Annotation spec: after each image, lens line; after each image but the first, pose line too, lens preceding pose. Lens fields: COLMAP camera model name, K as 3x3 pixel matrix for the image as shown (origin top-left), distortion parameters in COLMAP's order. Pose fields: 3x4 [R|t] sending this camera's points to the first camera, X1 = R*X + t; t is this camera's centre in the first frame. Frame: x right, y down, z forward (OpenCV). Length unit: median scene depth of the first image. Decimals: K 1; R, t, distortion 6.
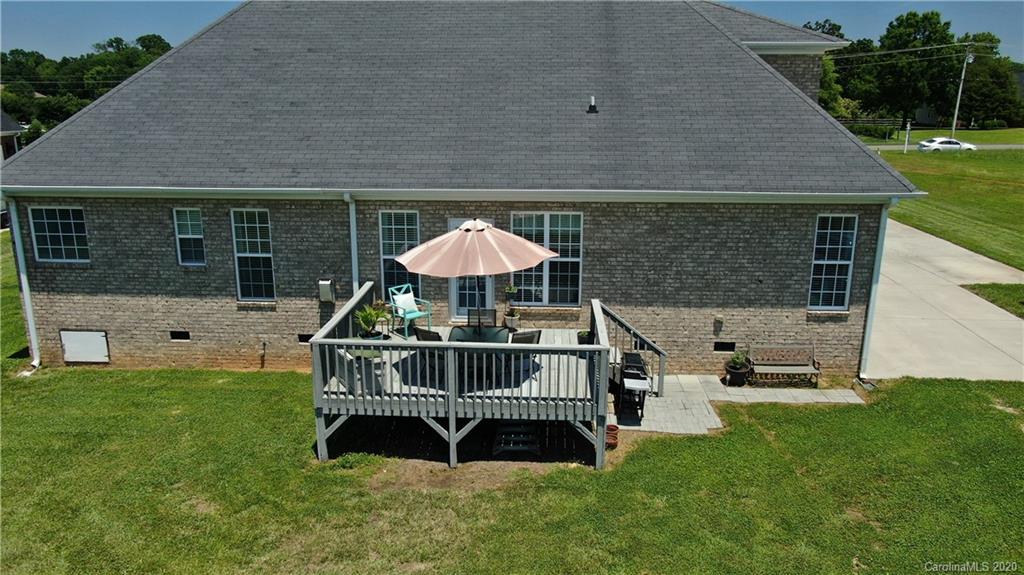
lens RADIAL K [[748.3, 0, 512.0], [0, 748.3, 287.5], [0, 0, 1]] dist [-0.010177, 0.003175]
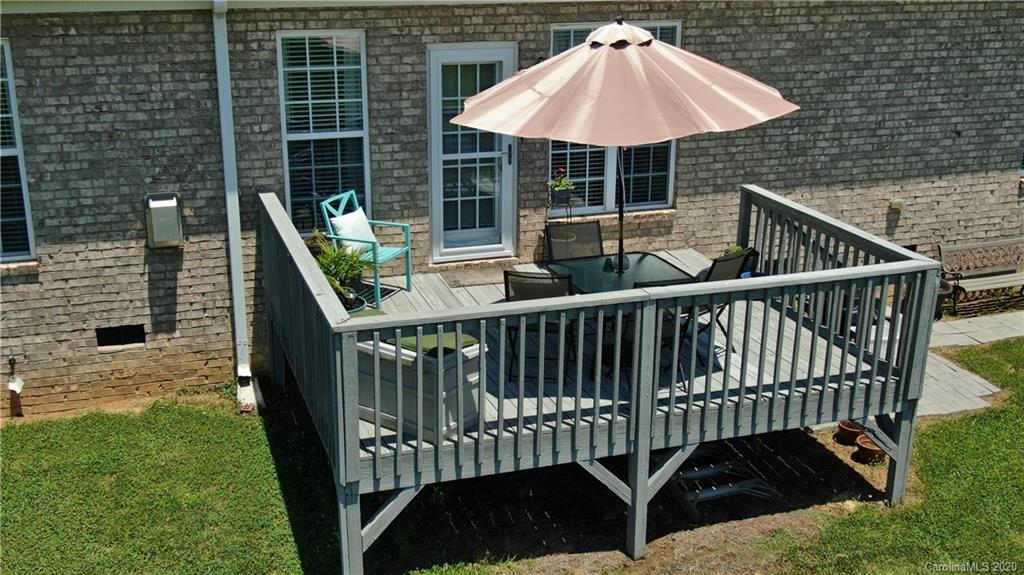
lens RADIAL K [[1153.3, 0, 512.0], [0, 1153.3, 287.5], [0, 0, 1]] dist [0.018488, -0.020569]
pose [[0.925298, -0.114535, 0.361531, -0.322193], [0.091453, 0.992560, 0.080386, 0.006639], [-0.368048, -0.041318, 0.928888, 0.298658]]
